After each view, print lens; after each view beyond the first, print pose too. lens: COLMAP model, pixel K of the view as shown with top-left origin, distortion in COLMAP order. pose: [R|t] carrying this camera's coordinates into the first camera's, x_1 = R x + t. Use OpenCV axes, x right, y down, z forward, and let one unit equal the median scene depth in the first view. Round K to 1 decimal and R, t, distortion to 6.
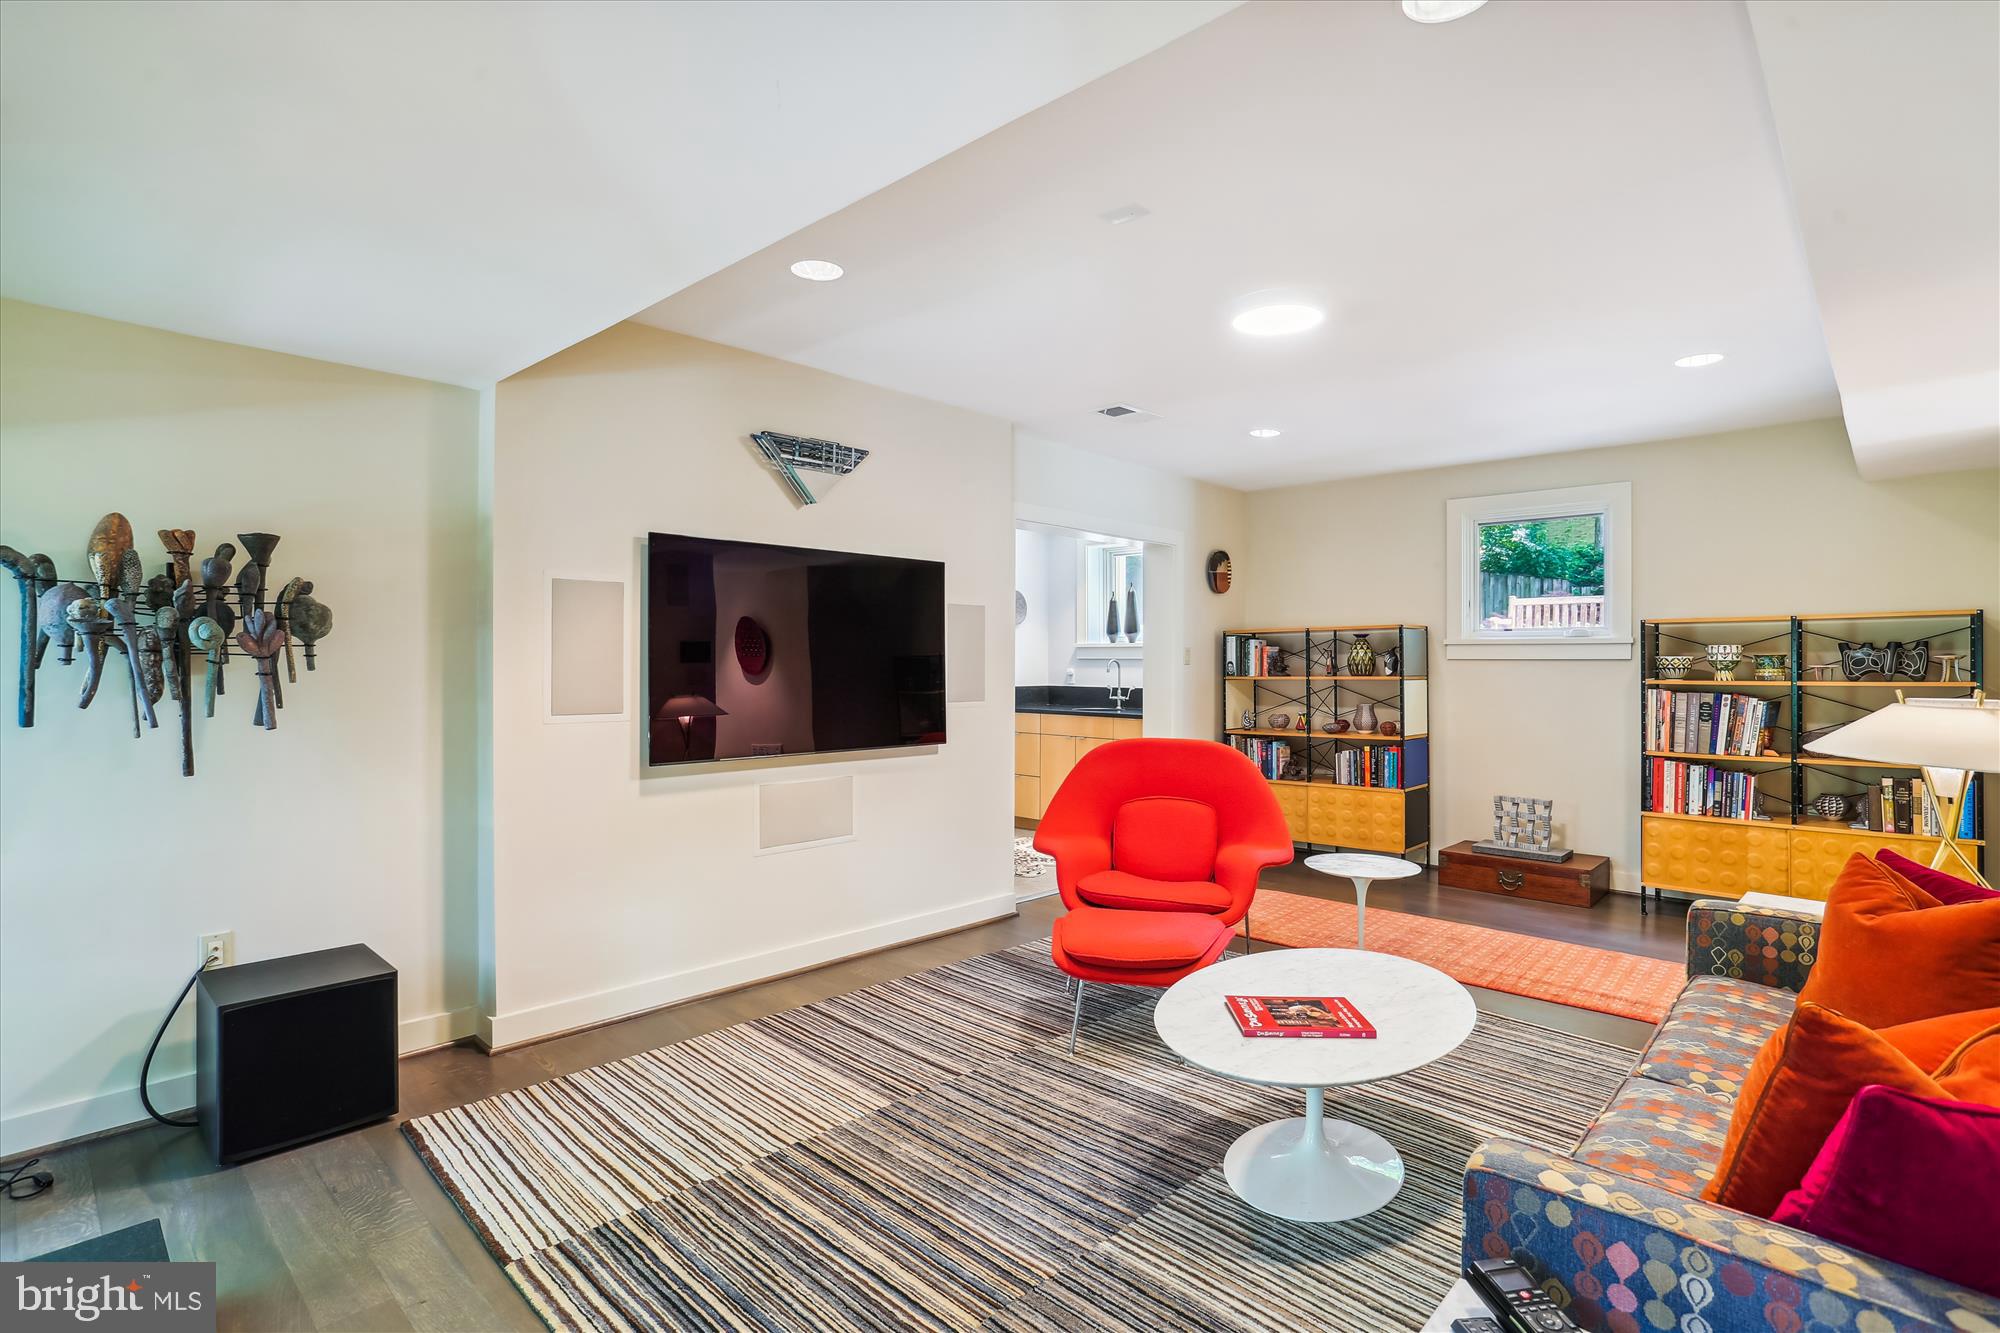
lens RADIAL K [[969.2, 0, 993.3], [0, 969.2, 663.3], [0, 0, 1]] dist [-0.059613, 0.036159]
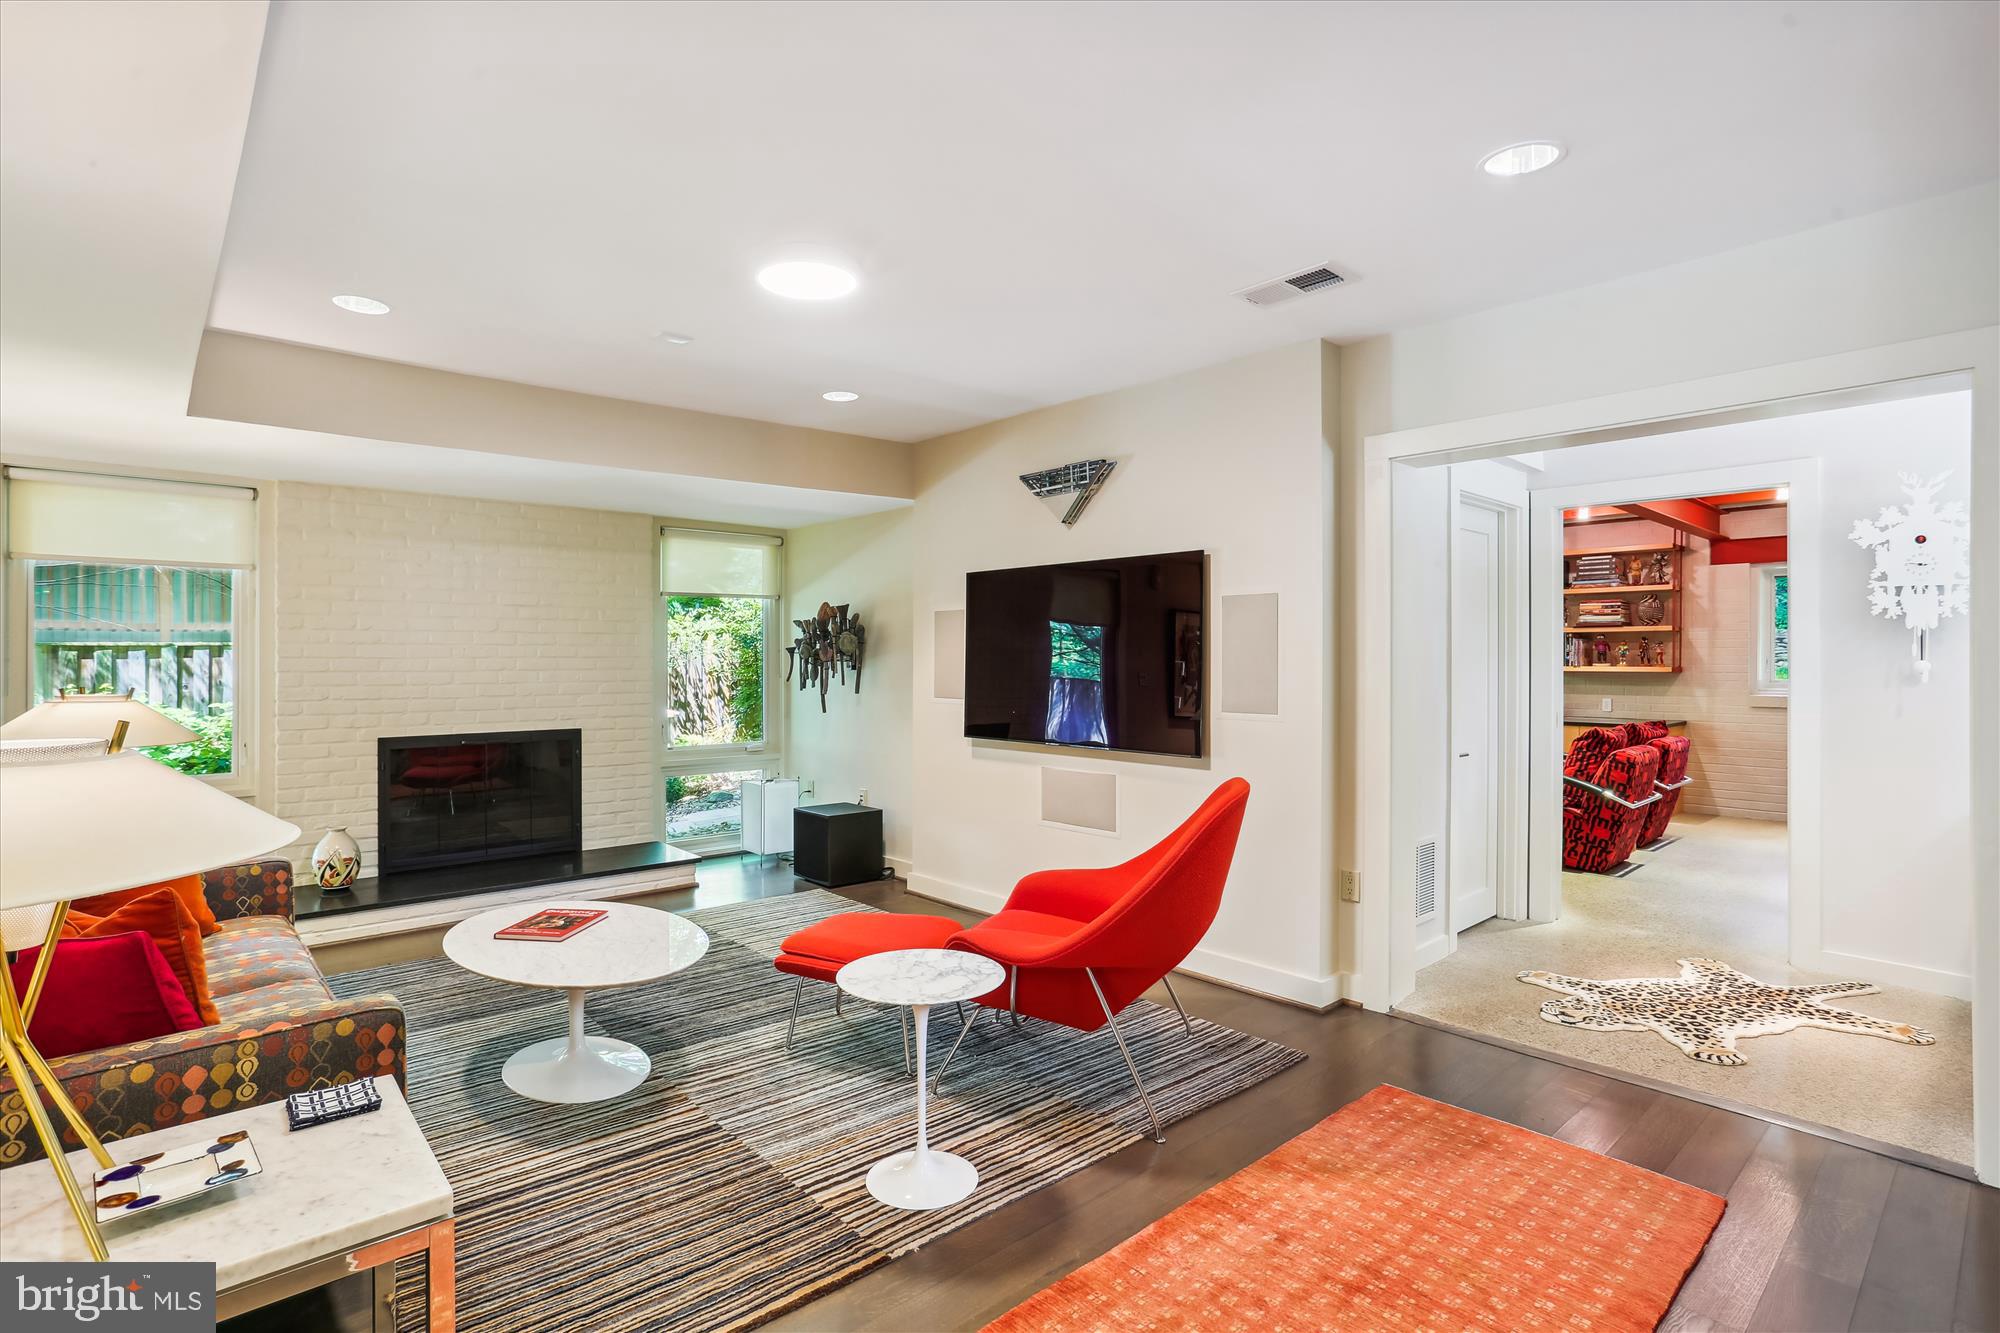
lens RADIAL K [[969.2, 0, 993.3], [0, 969.2, 663.3], [0, 0, 1]] dist [-0.059613, 0.036159]
pose [[-0.051694, 0.007463, -0.998635, 1.101244], [0.001002, 0.999972, 0.007421, -0.013481], [0.998662, -0.000617, -0.051700, 1.135987]]
